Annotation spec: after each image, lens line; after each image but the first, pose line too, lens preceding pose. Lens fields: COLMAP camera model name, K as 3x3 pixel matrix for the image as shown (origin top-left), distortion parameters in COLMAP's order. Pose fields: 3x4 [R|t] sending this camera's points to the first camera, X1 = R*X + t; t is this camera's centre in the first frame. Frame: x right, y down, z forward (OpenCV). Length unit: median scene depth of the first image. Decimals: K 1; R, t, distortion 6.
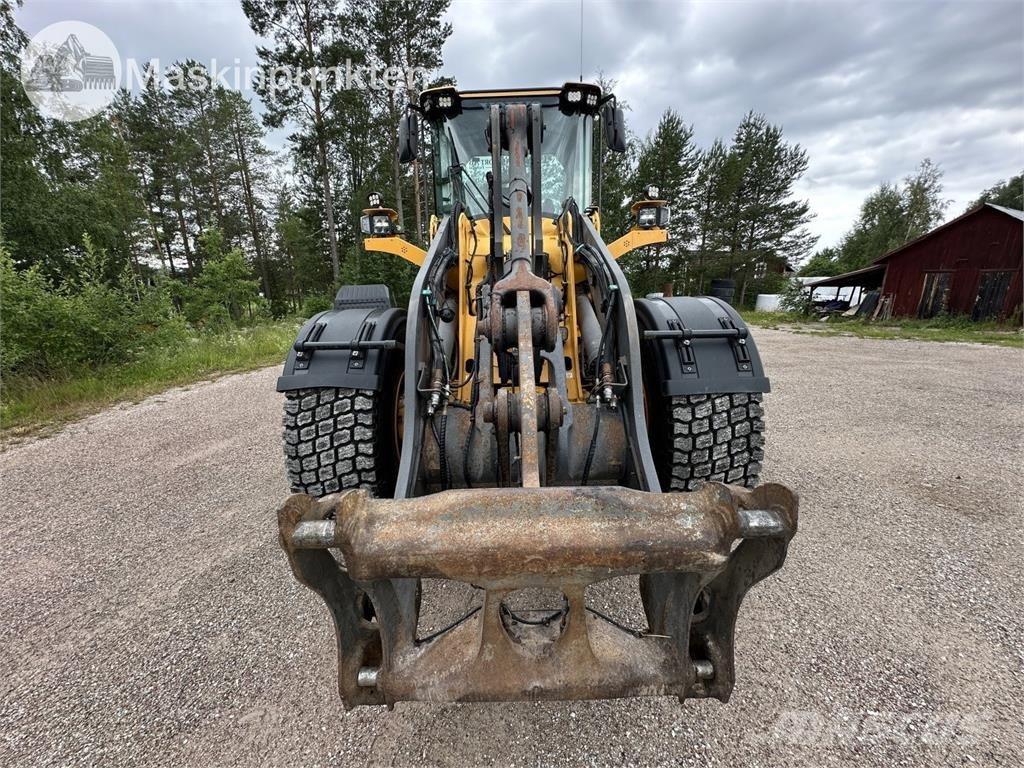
lens RADIAL K [[411.4, 0, 509.2], [0, 411.4, 384.0], [0, 0, 1]] dist [-0.002923, 0.000176]
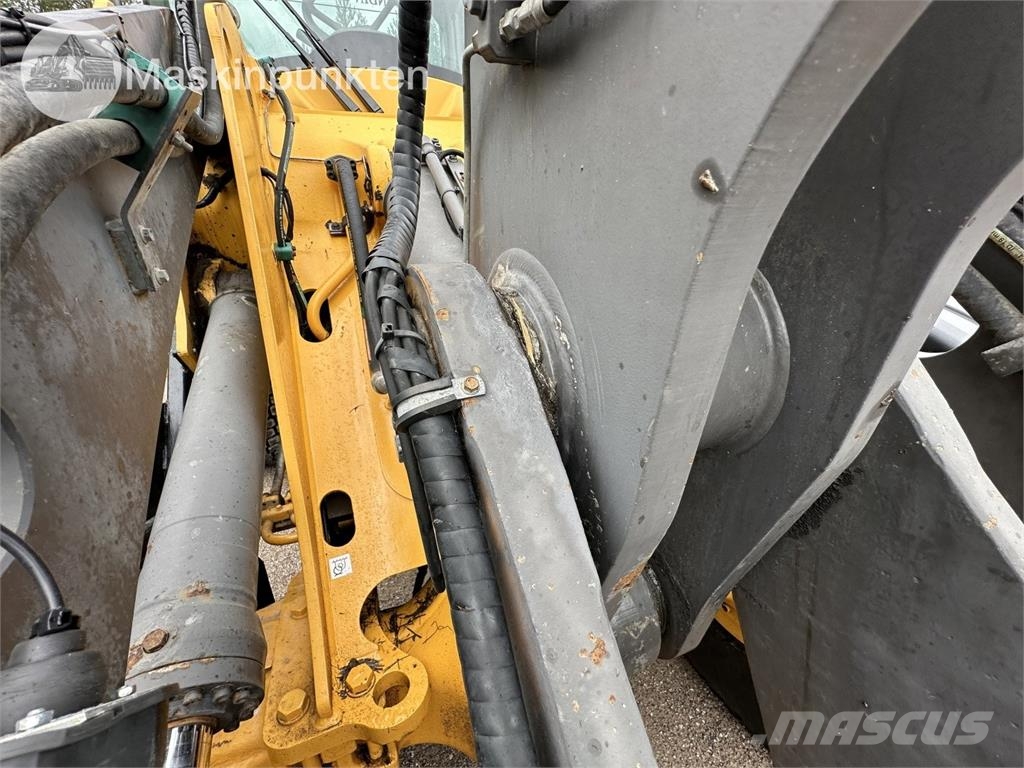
lens RADIAL K [[411.4, 0, 510.5], [0, 411.4, 386.1], [0, 0, 1]] dist [-0.002923, 0.000176]
pose [[0.925860, -0.142505, 0.349964, -0.092570], [0.103751, 0.986437, 0.127194, -0.229012], [-0.363344, -0.081455, 0.928088, 0.911464]]
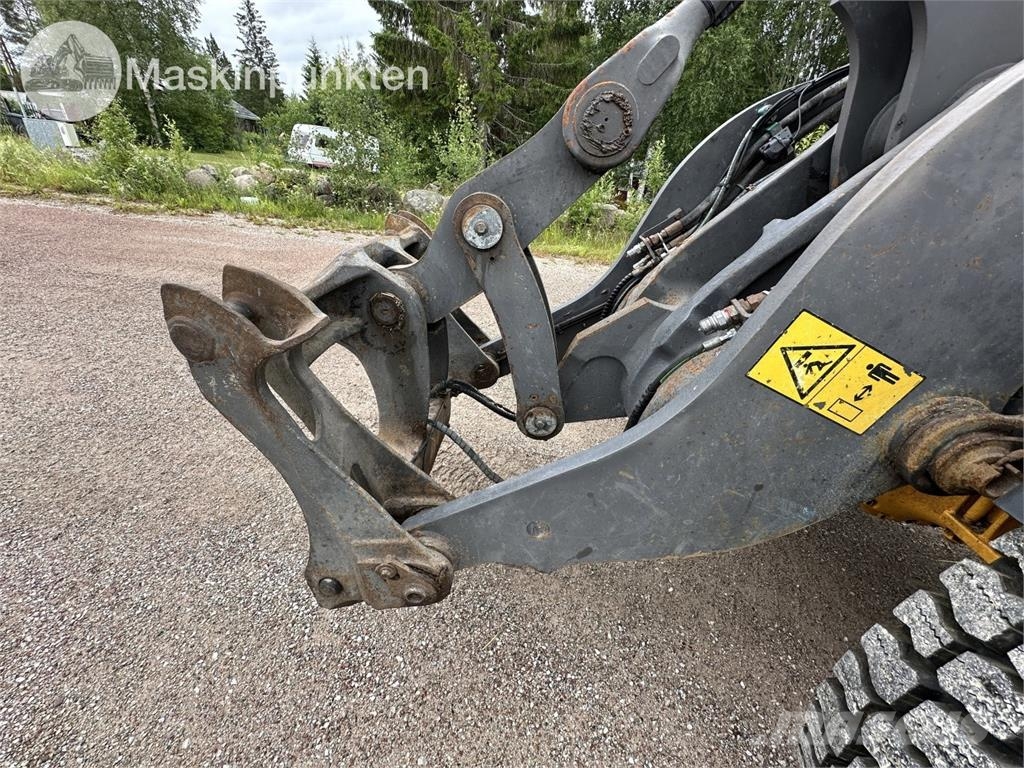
lens RADIAL K [[411.4, 0, 509.8], [0, 411.4, 384.0], [0, 0, 1]] dist [-0.002923, 0.000176]
pose [[-0.079247, 0.489366, -0.868470, 0.585019], [-0.322102, 0.811907, 0.486885, -0.055443], [0.943382, 0.318320, 0.093285, 0.675773]]
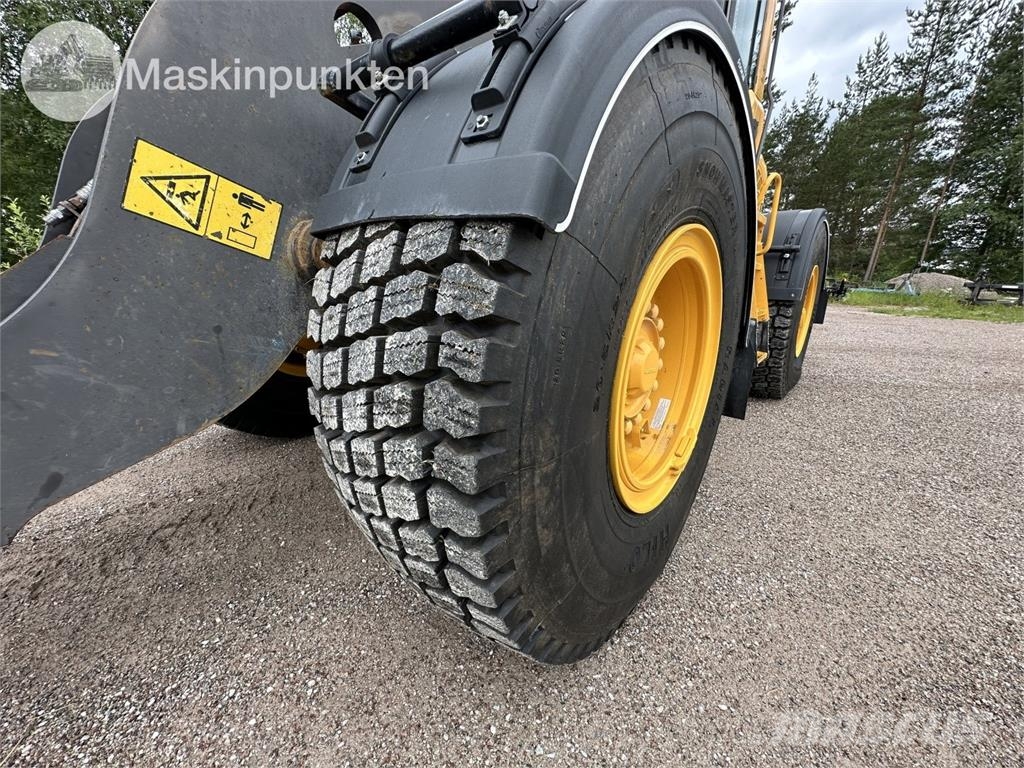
lens RADIAL K [[411.4, 0, 511.8], [0, 411.4, 385.7], [0, 0, 1]] dist [-0.002923, 0.000176]
pose [[0.767787, 0.213775, -0.603990, 0.778641], [-0.176269, 0.976796, 0.121653, 0.084332], [0.615981, 0.013061, 0.787652, 0.813372]]
